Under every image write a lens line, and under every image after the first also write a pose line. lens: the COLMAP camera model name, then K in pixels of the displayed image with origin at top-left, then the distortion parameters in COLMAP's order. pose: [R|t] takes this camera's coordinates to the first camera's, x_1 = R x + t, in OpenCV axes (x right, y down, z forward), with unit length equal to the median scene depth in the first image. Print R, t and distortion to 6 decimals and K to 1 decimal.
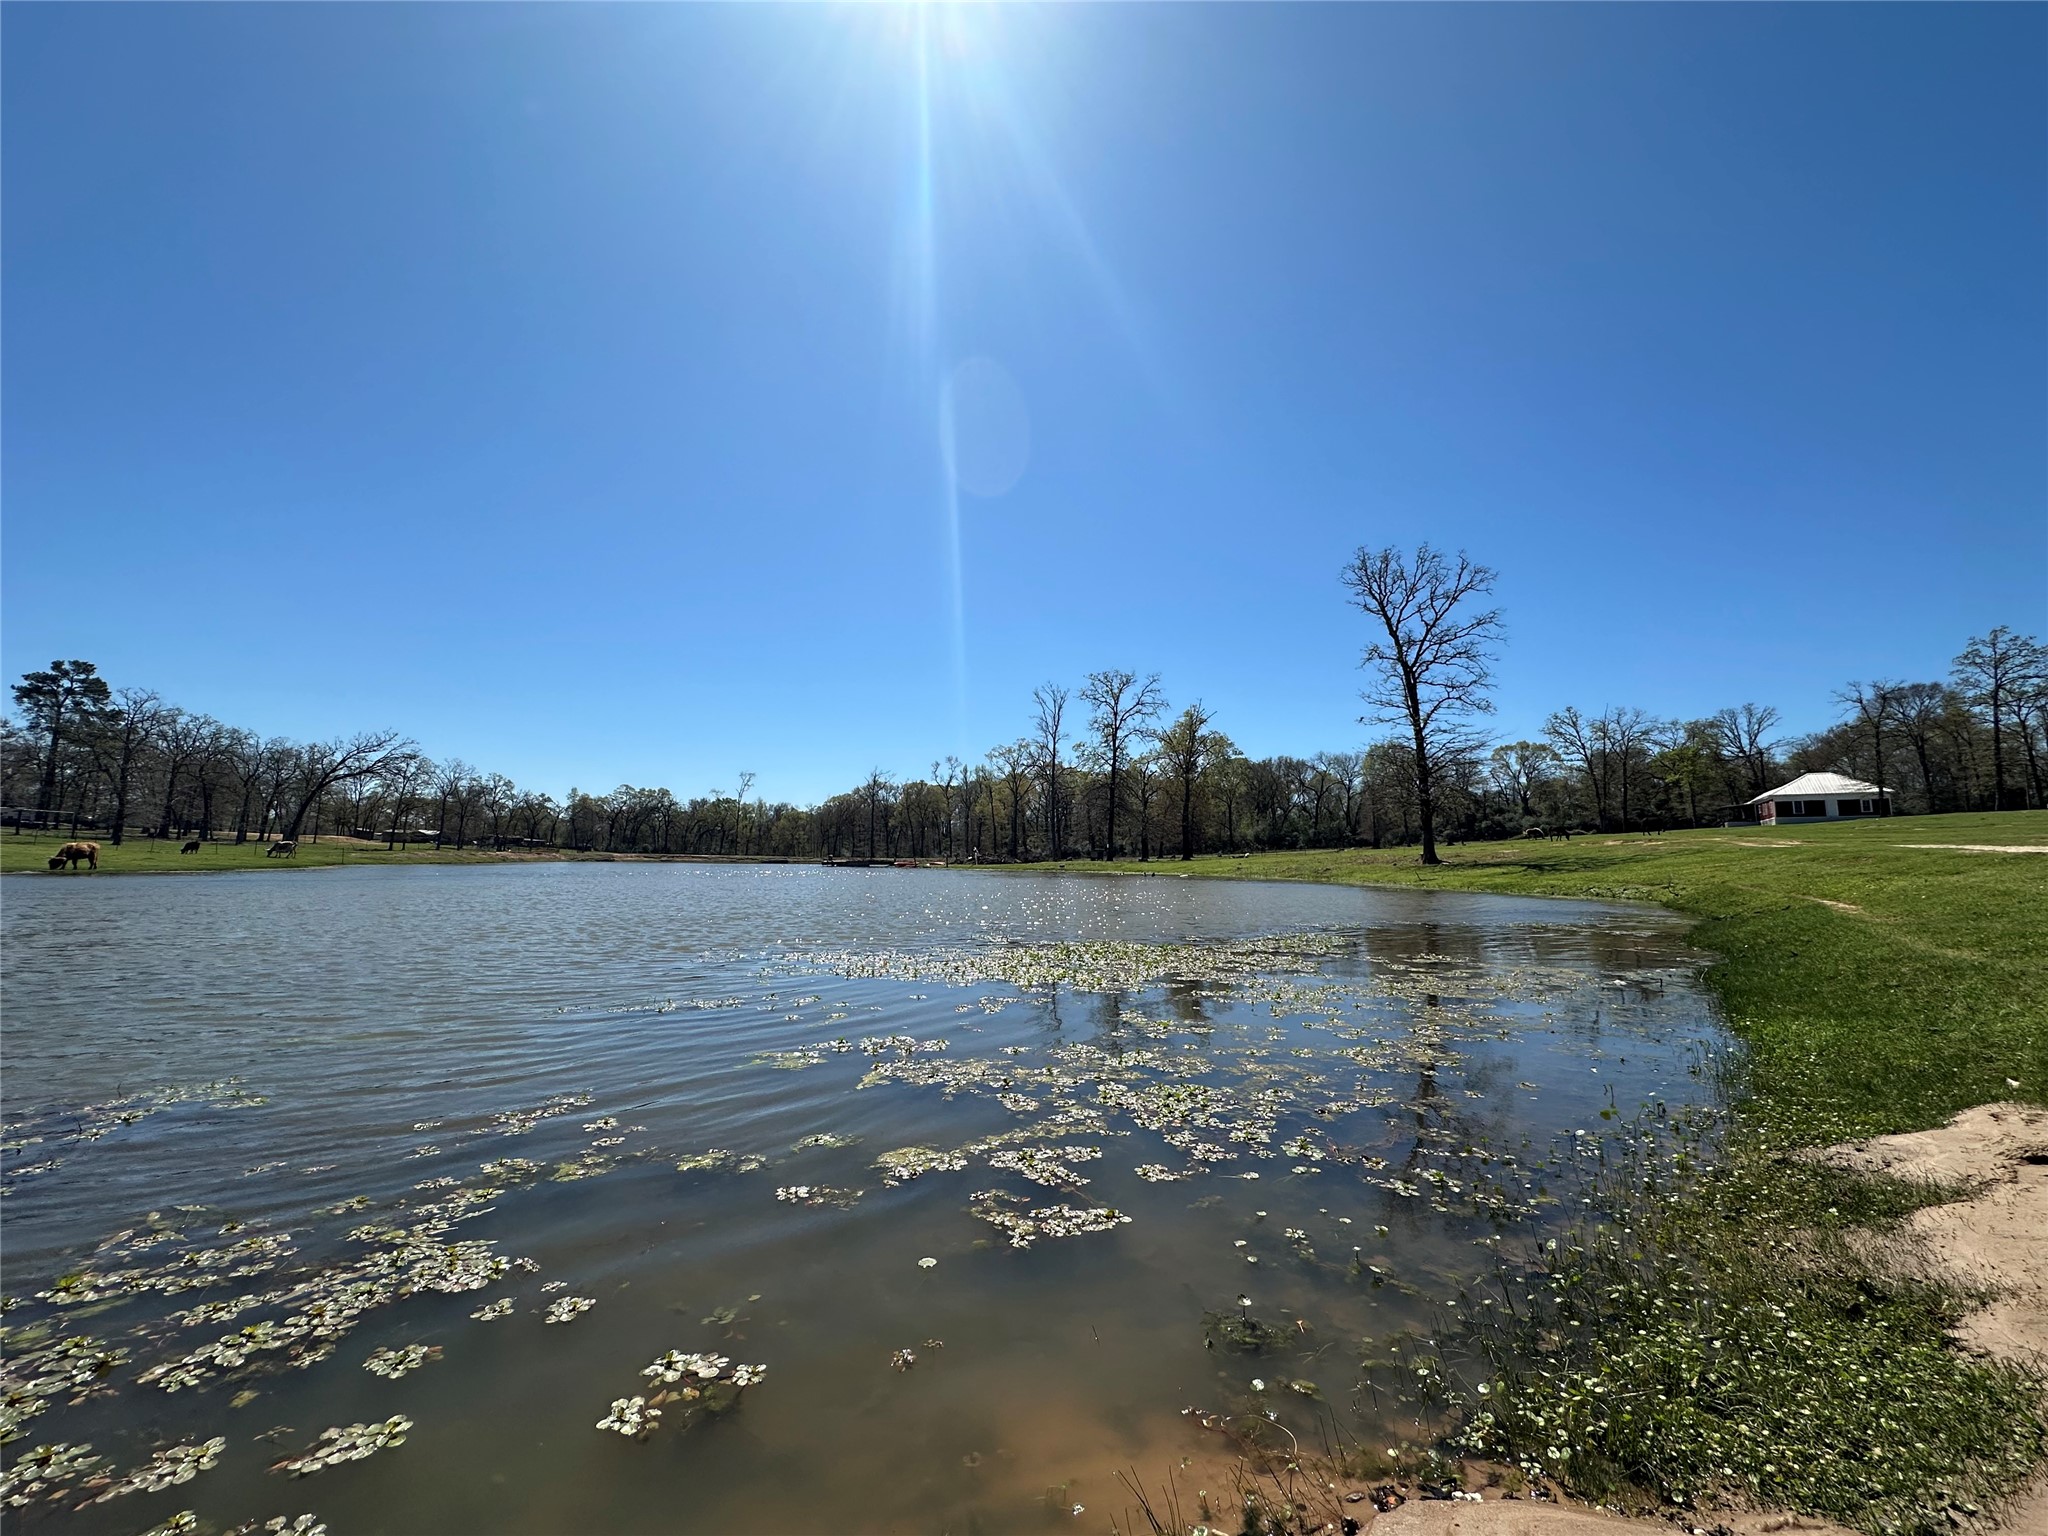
lens RADIAL K [[817.1, 0, 1021.2], [0, 817.1, 768.9], [0, 0, 1]] dist [-0.006776, 0.000890]
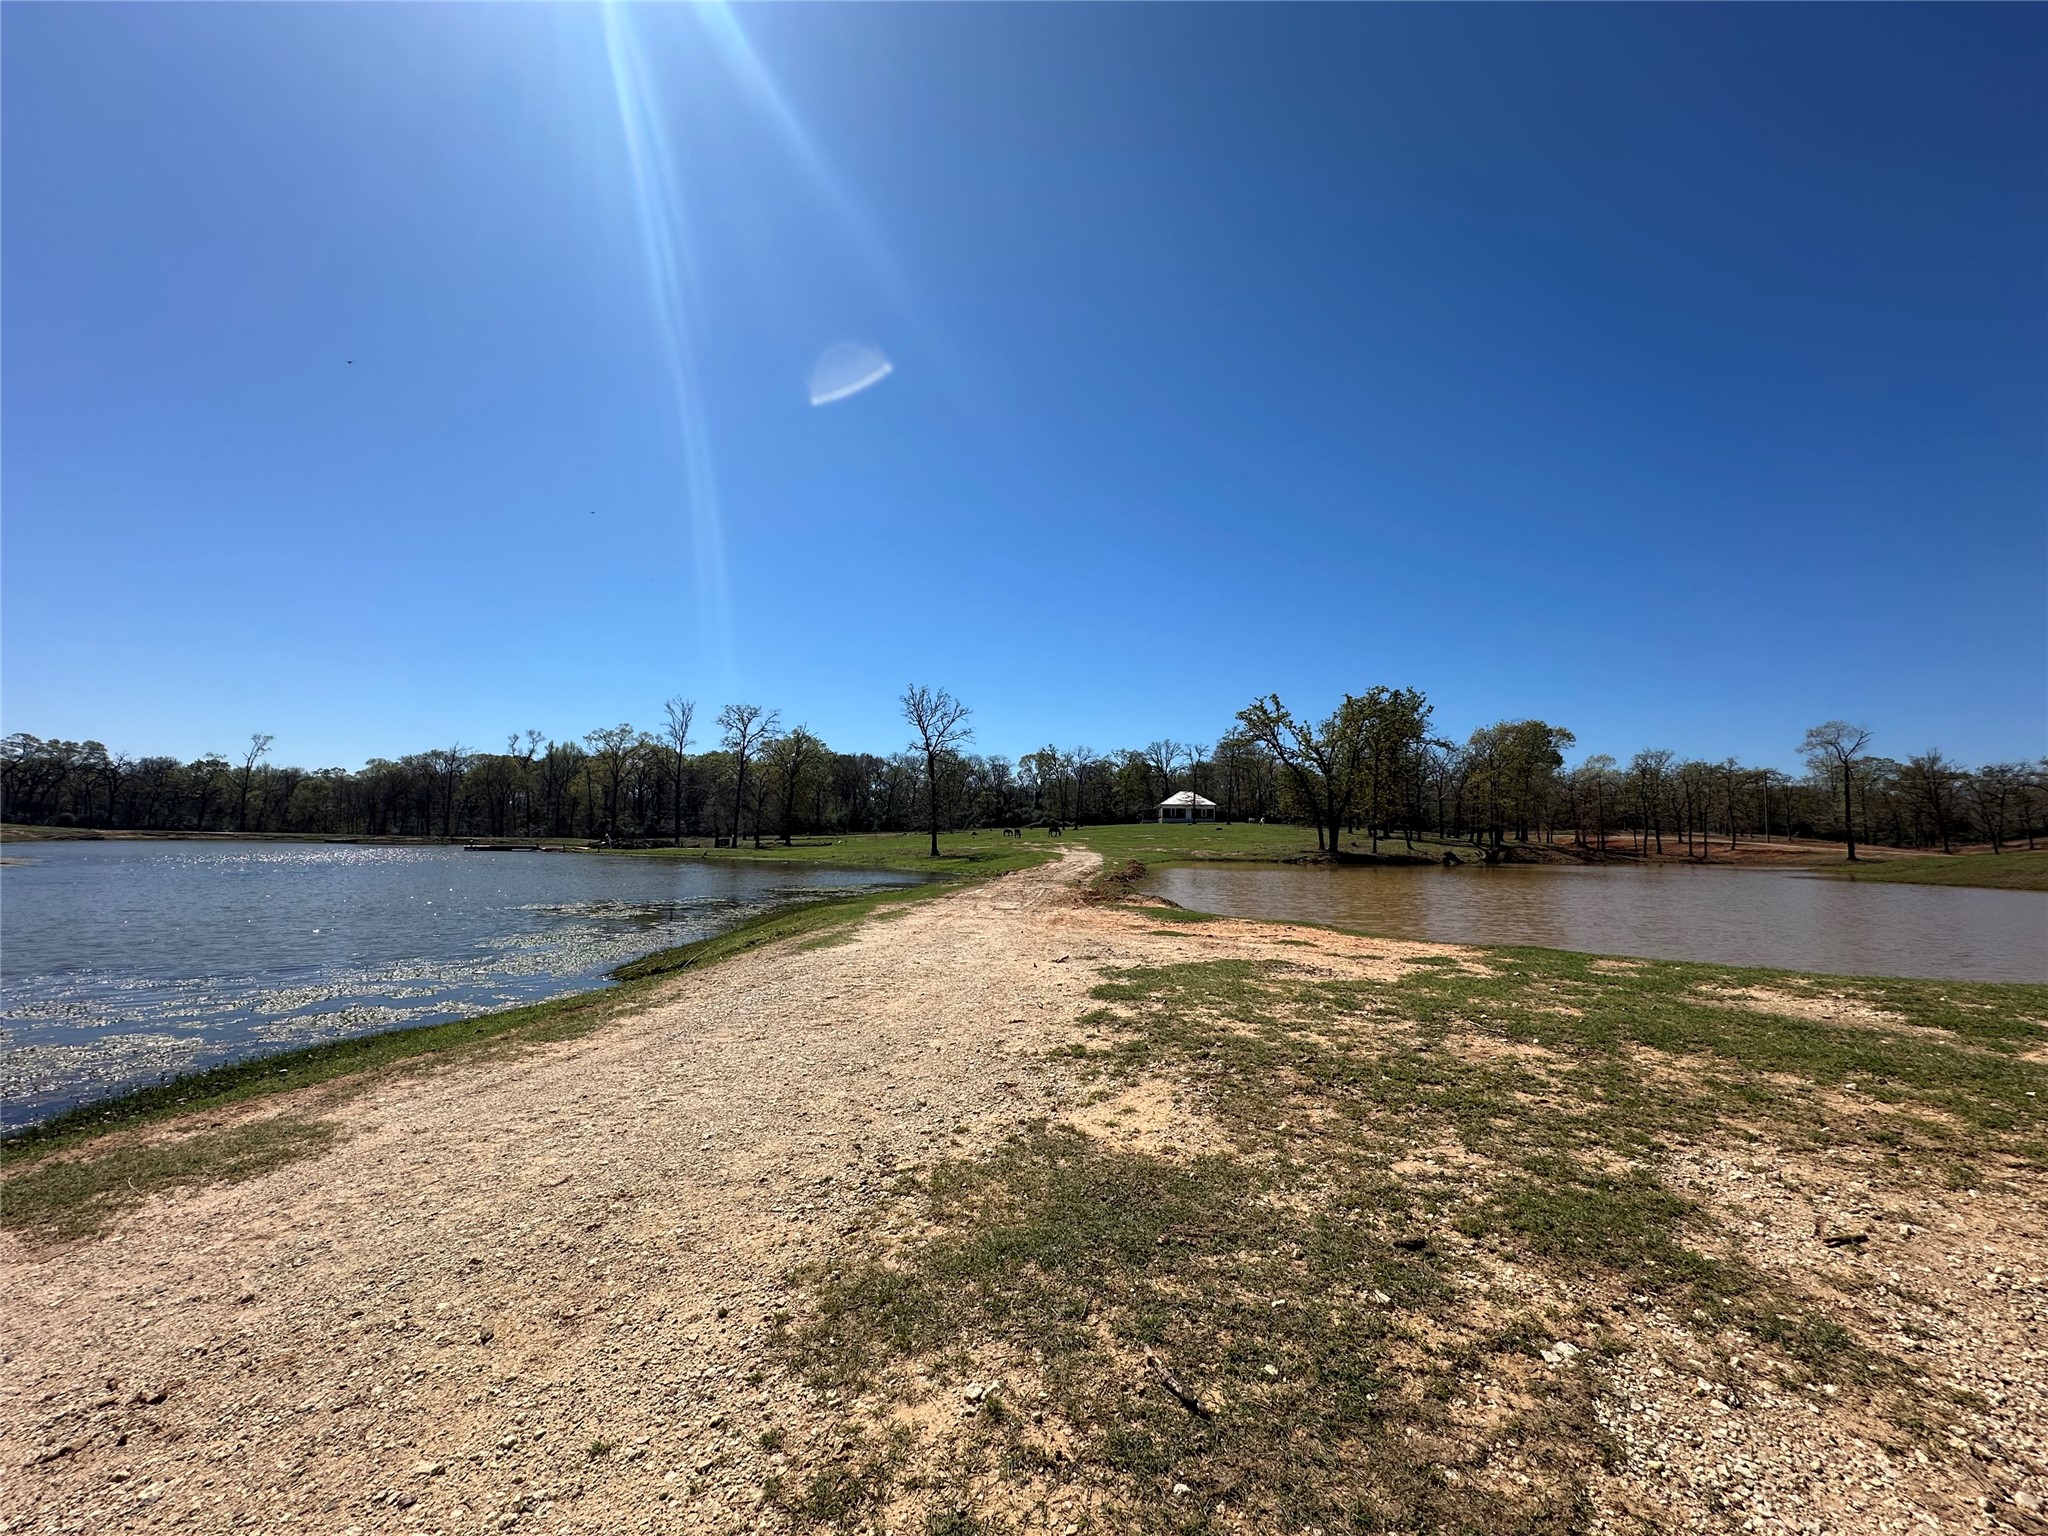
lens RADIAL K [[817.1, 0, 1021.2], [0, 817.1, 768.9], [0, 0, 1]] dist [-0.006776, 0.000890]
pose [[0.876428, 0.047027, 0.479231, -0.051780], [-0.062051, 0.997952, 0.015552, -0.026668], [-0.477518, -0.043367, 0.877551, -0.160902]]
